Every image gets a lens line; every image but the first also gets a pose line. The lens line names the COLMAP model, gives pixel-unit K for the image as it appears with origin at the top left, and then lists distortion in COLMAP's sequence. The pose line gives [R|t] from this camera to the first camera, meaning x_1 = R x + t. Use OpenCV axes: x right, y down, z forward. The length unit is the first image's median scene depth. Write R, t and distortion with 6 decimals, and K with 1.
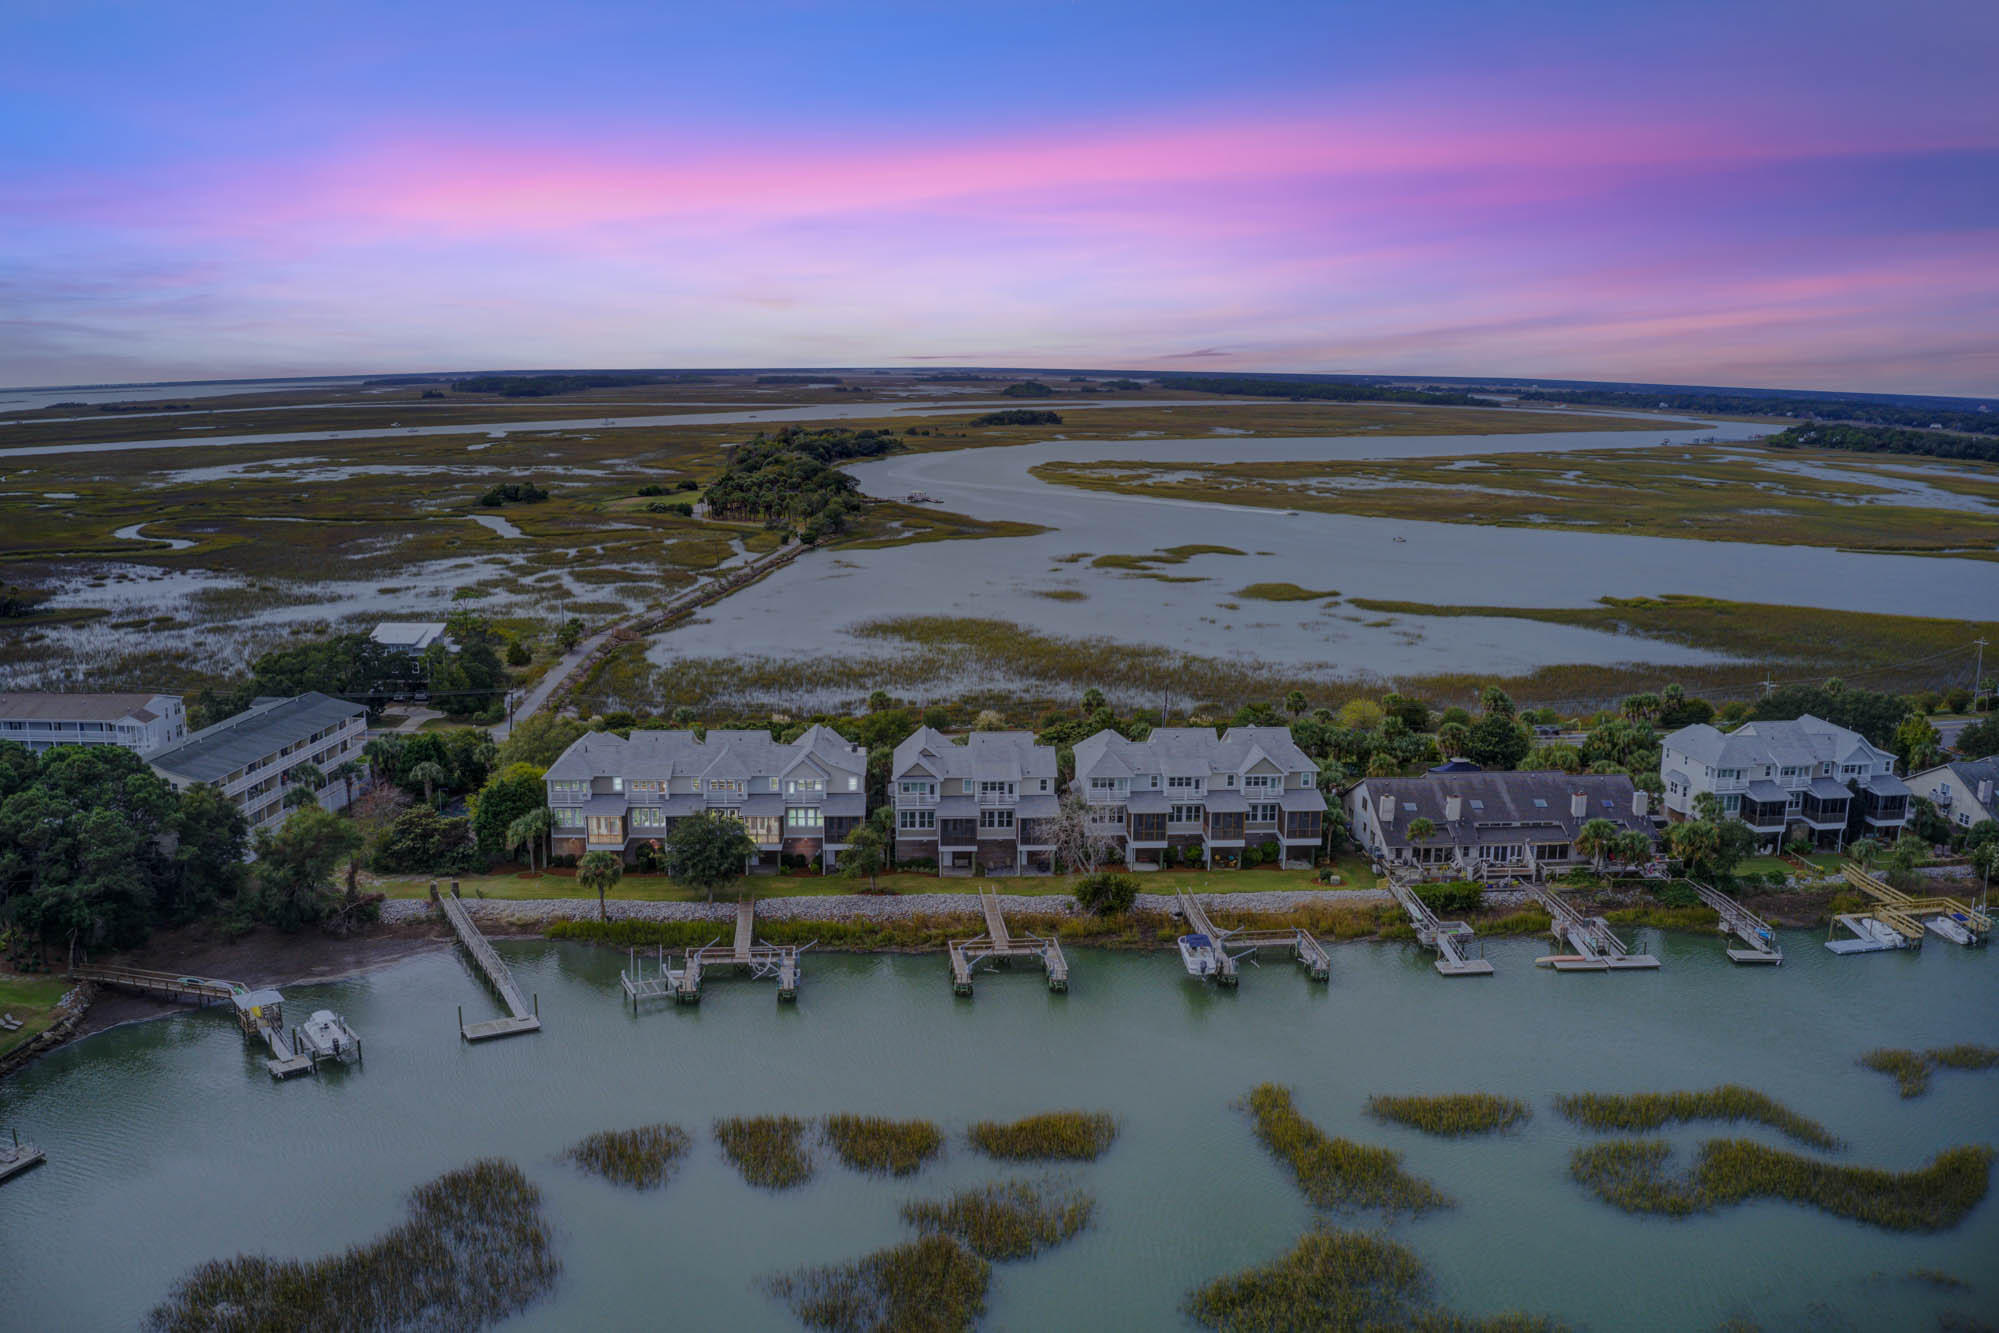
lens RADIAL K [[1620.9, 0, 999.5], [0, 1620.9, 666.5], [0, 0, 1]] dist [-0.172652, -0.000080]
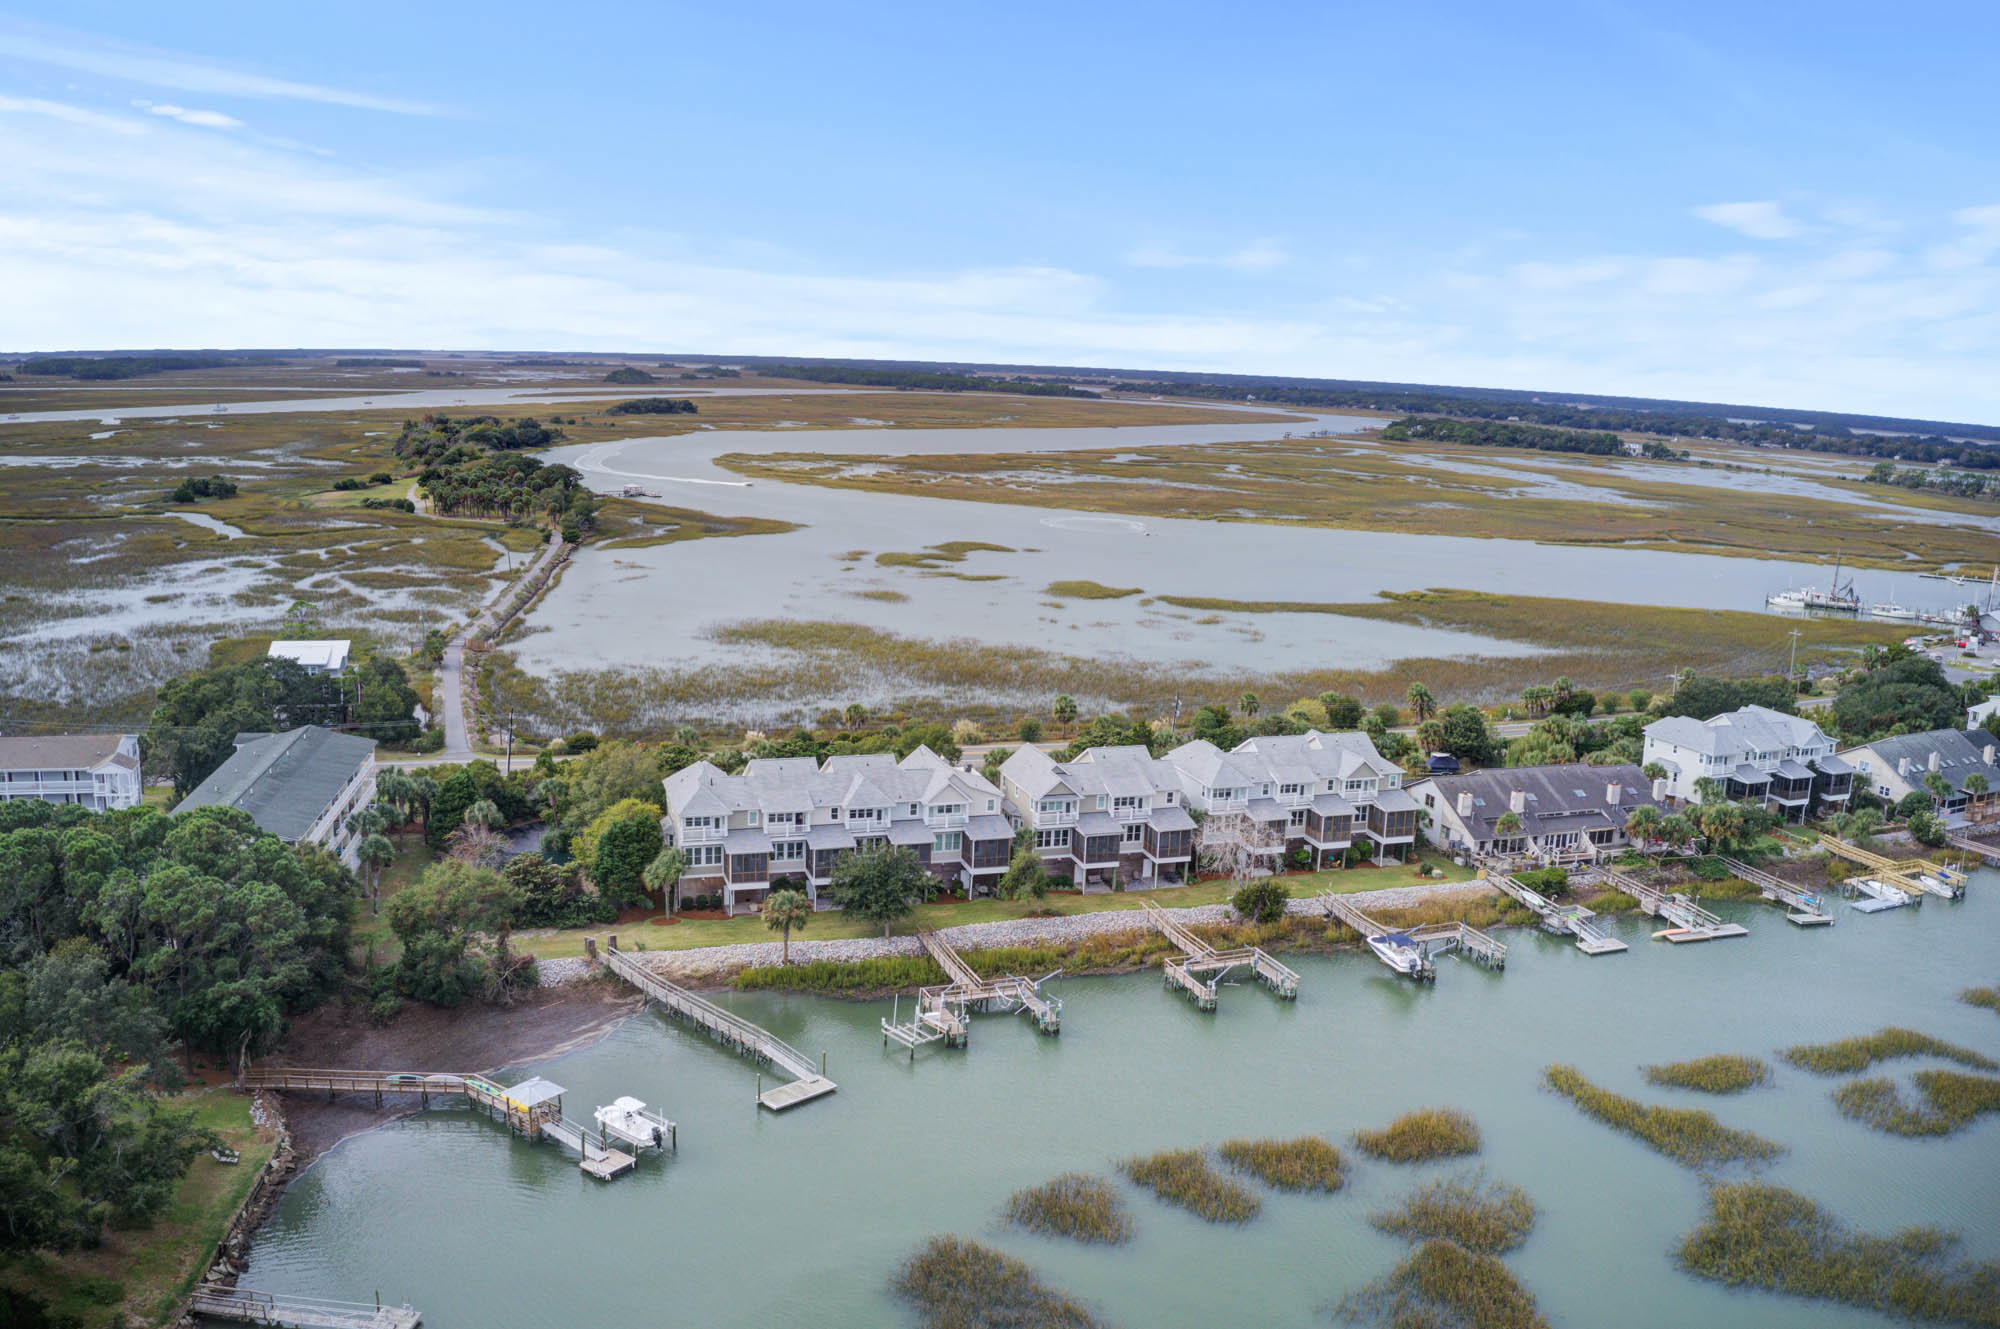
lens RADIAL K [[1621.7, 0, 1000.0], [0, 1621.7, 664.5], [0, 0, 1]] dist [-0.172652, -0.000080]
pose [[0.961793, -0.021581, 0.272926, -0.339661], [0.019436, 0.999755, 0.010559, -0.022581], [-0.273087, -0.004851, 0.961977, 0.049918]]
